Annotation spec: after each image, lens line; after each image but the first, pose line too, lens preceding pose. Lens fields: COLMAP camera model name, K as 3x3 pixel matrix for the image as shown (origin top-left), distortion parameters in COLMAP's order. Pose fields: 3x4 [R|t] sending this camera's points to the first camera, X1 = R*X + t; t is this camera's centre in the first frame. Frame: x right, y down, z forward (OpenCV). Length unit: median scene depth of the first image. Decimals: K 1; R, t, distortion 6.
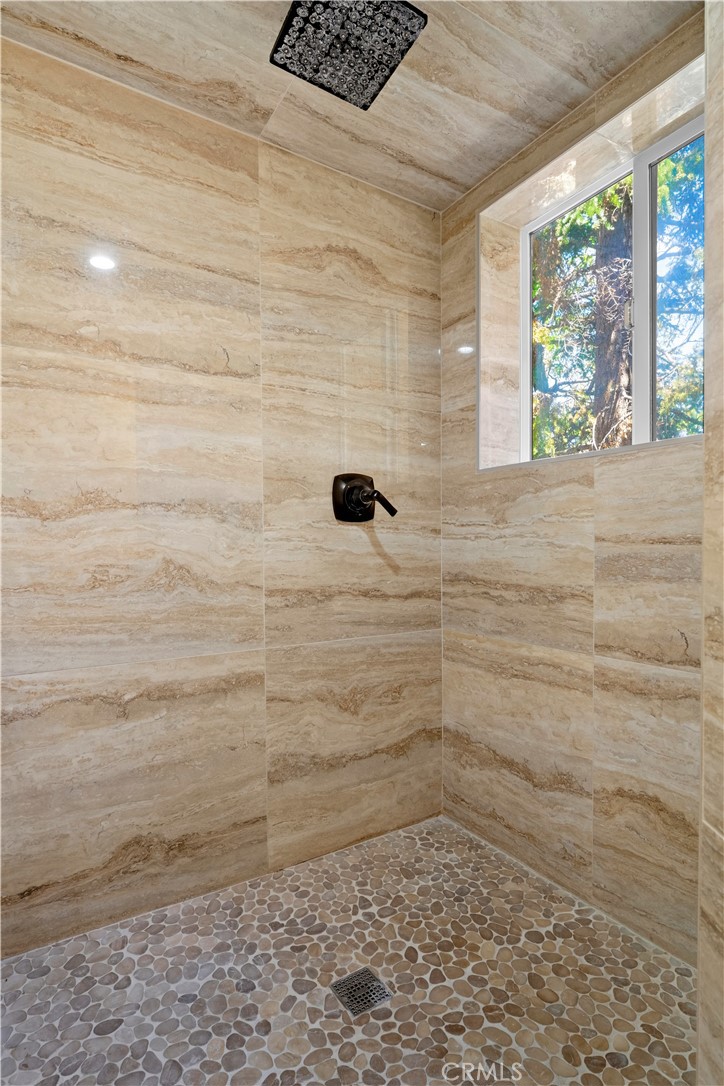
lens RADIAL K [[557.2, 0, 363.8], [0, 557.2, 547.6], [0, 0, 1]] dist [-0.003179, -0.001266]
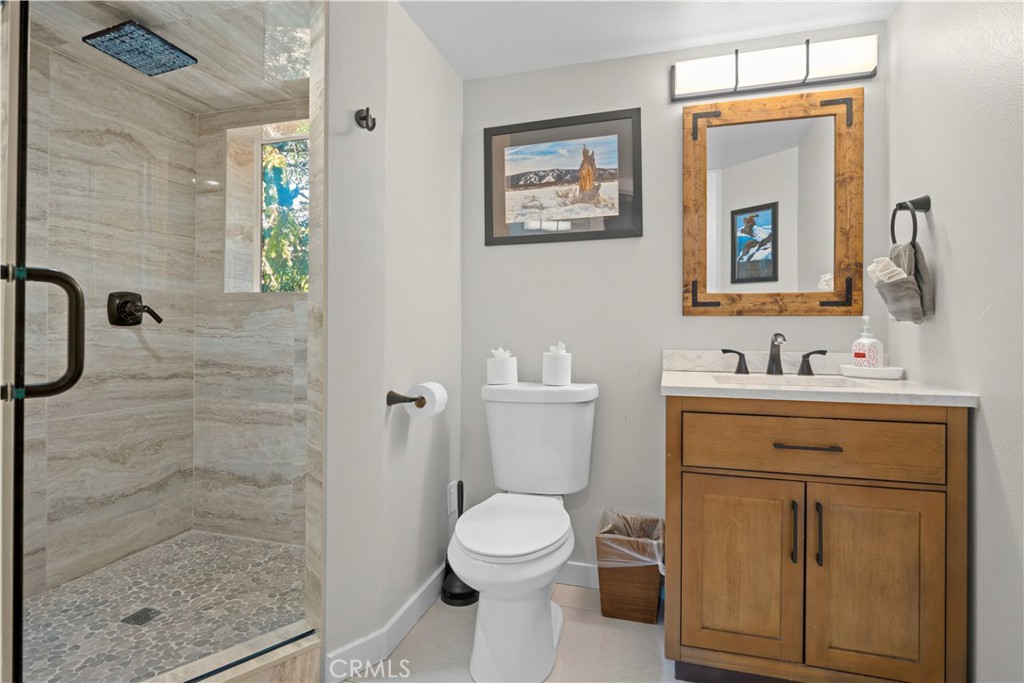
lens RADIAL K [[525.4, 0, 503.5], [0, 525.4, 328.1], [0, 0, 1]] dist [-0.003179, -0.001266]
pose [[0.764530, 0.009764, 0.644515, -0.145233], [-0.008777, 0.999950, -0.004737, -0.044504], [-0.644529, -0.002036, 0.764577, -0.646329]]
